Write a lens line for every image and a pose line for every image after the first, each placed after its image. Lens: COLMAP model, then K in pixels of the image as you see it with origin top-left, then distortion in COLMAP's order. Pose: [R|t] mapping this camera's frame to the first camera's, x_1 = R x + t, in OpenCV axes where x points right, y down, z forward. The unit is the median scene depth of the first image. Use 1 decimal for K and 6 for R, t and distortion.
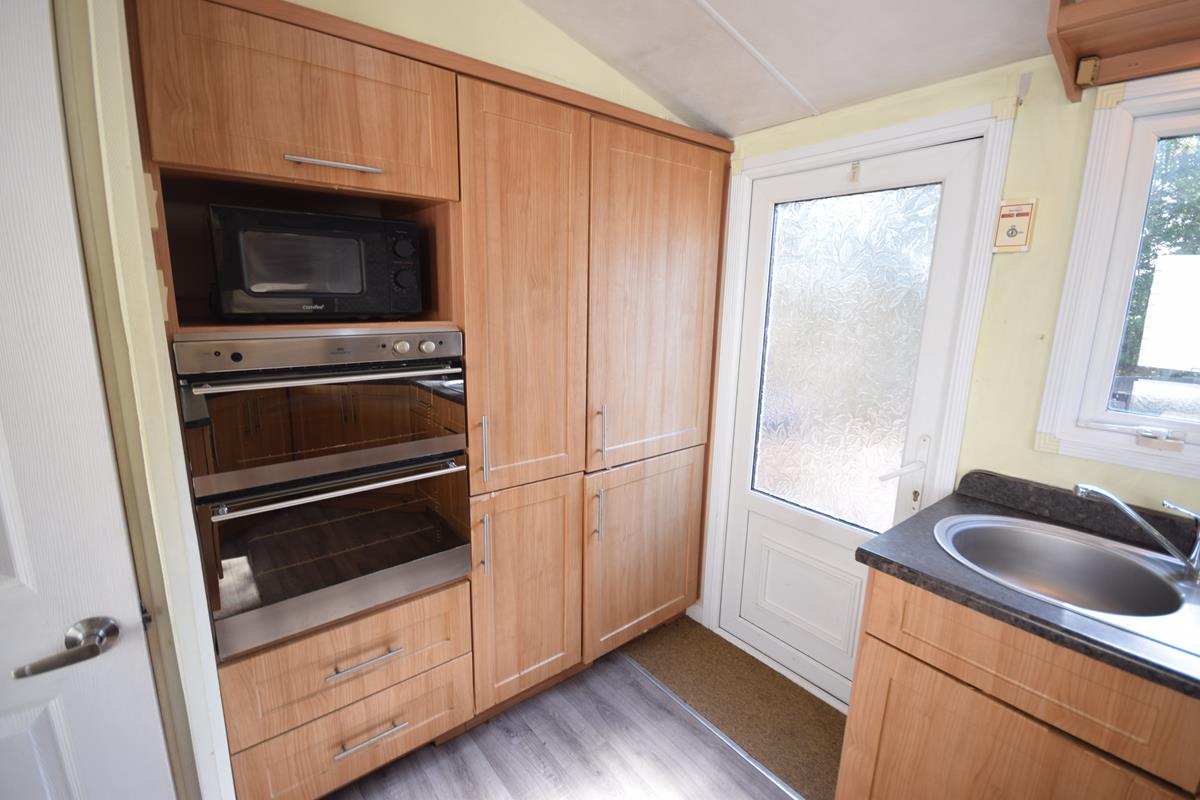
lens RADIAL K [[524.5, 0, 605.9], [0, 524.5, 399.0], [0, 0, 1]] dist [0.008980, -0.010462]
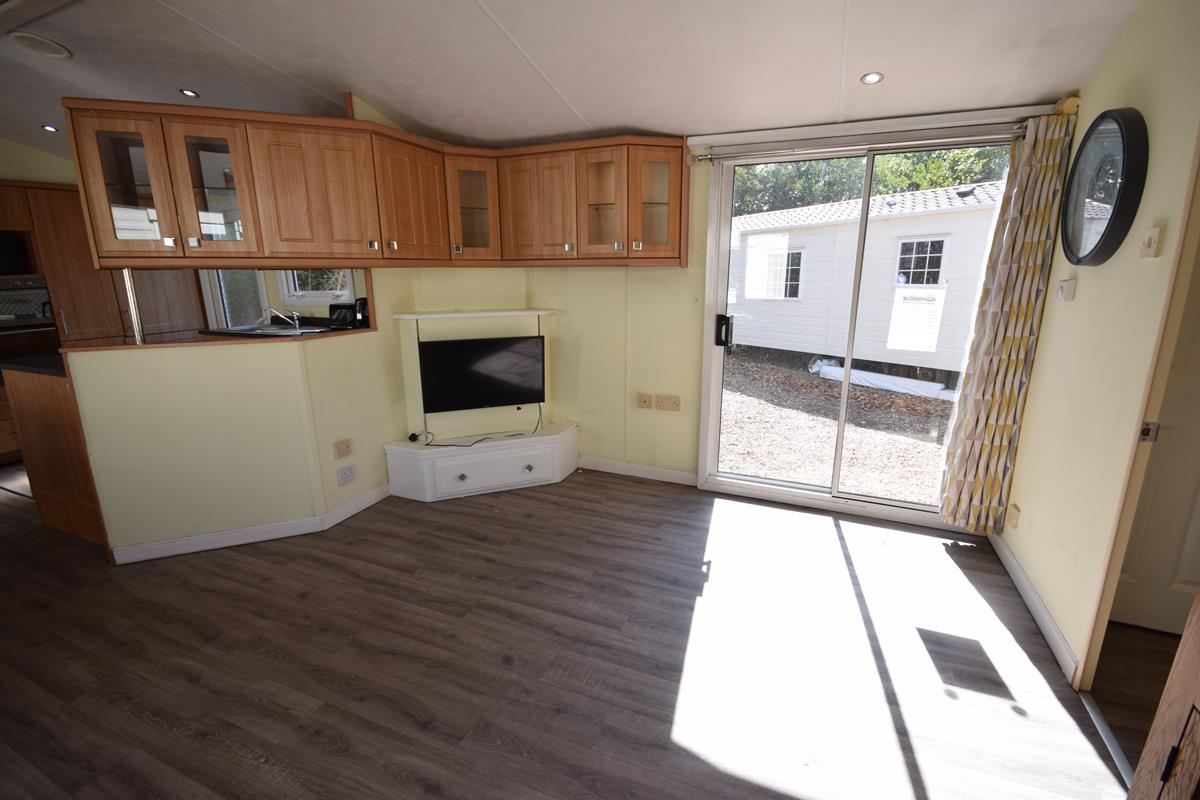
lens RADIAL K [[528.3, 0, 603.3], [0, 528.3, 394.3], [0, 0, 1]] dist [0.024809, -0.020930]
pose [[0.885217, -0.134538, 0.445299, 0.964030], [0.122211, 0.990898, 0.056435, 0.655186], [-0.448838, 0.004464, 0.893602, -2.681008]]
